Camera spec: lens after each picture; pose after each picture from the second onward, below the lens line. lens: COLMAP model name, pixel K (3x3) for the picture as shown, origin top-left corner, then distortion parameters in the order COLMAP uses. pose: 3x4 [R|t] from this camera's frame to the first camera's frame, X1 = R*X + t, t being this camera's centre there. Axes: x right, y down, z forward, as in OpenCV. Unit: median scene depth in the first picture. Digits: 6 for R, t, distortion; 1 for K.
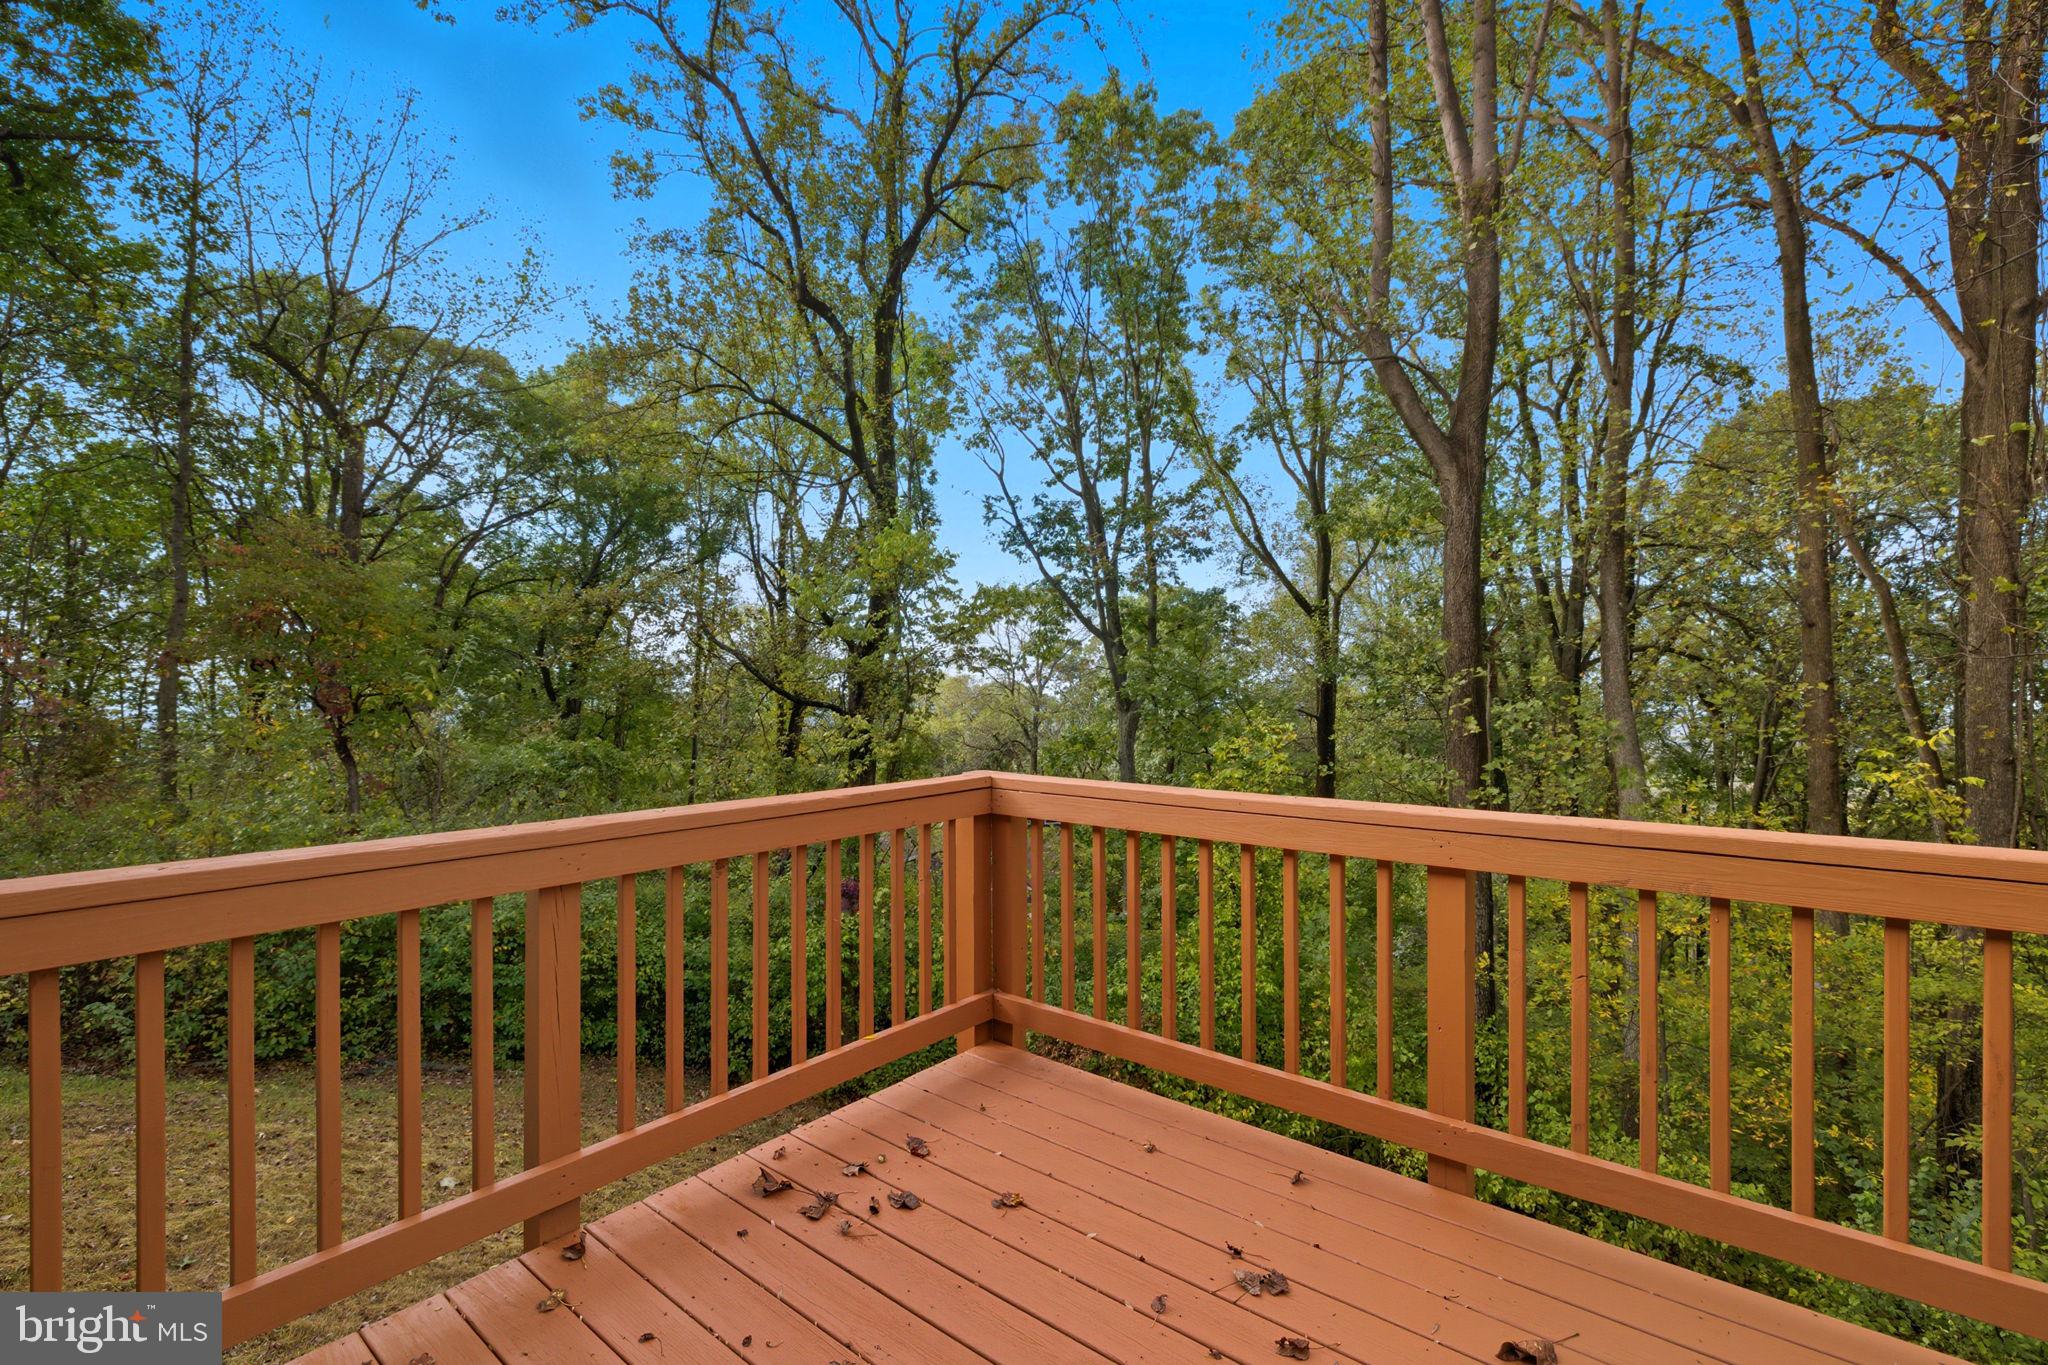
lens RADIAL K [[908.6, 0, 1008.9], [0, 908.6, 685.0], [0, 0, 1]] dist [0.002167, 0.000336]
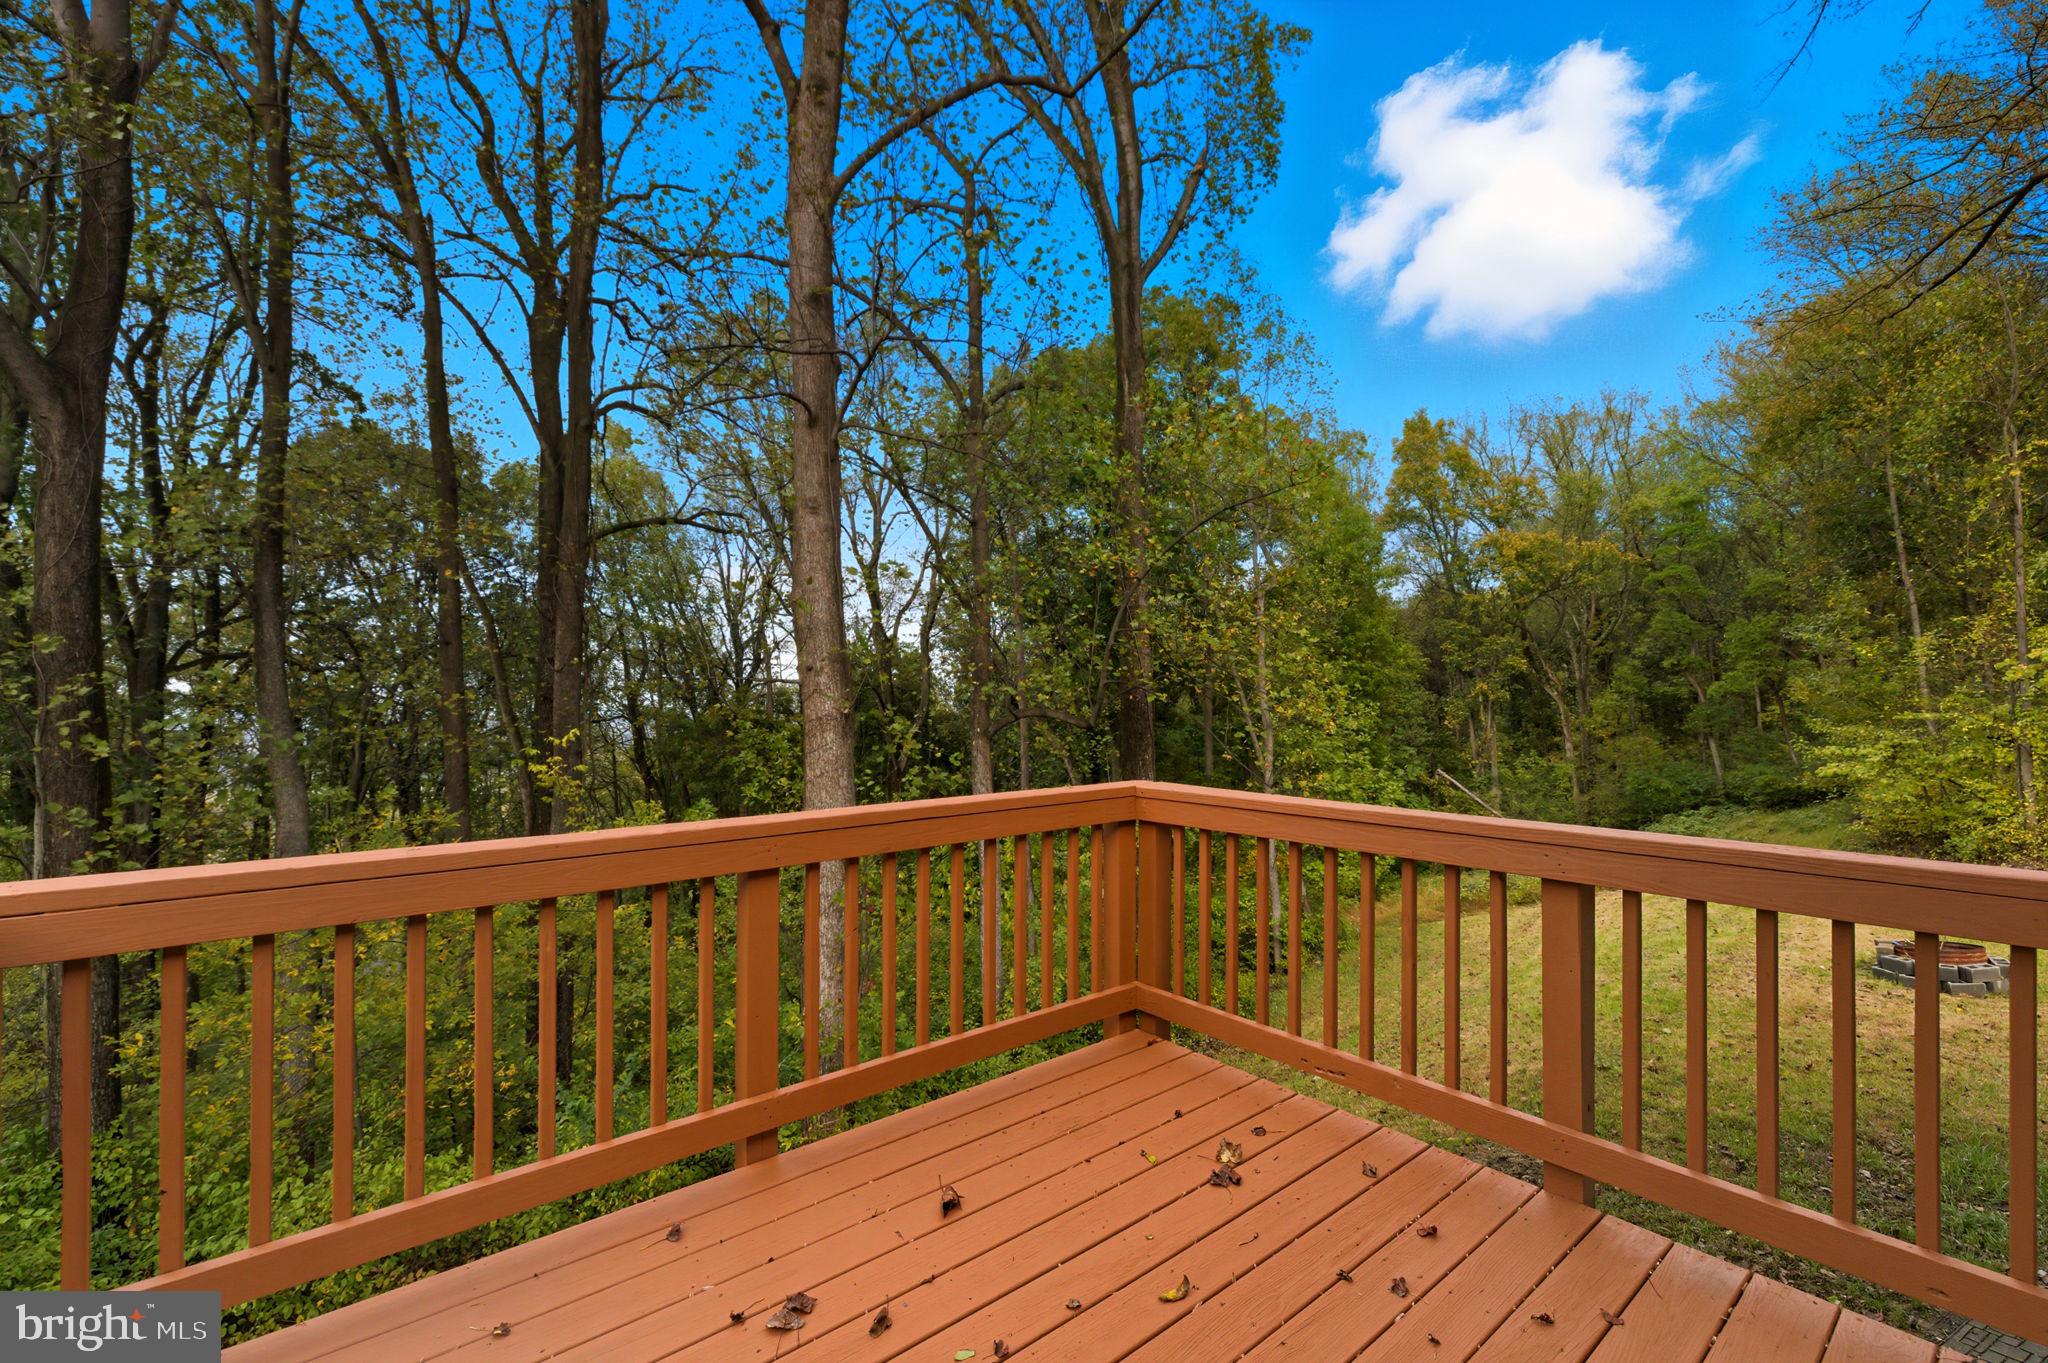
lens RADIAL K [[908.6, 0, 1008.9], [0, 908.6, 684.0], [0, 0, 1]] dist [0.002167, 0.000336]
pose [[0.152996, 0.014346, 0.988123, -0.137338], [-0.008293, 0.999878, -0.013232, -0.005400], [-0.988192, -0.006170, 0.153096, 0.122457]]
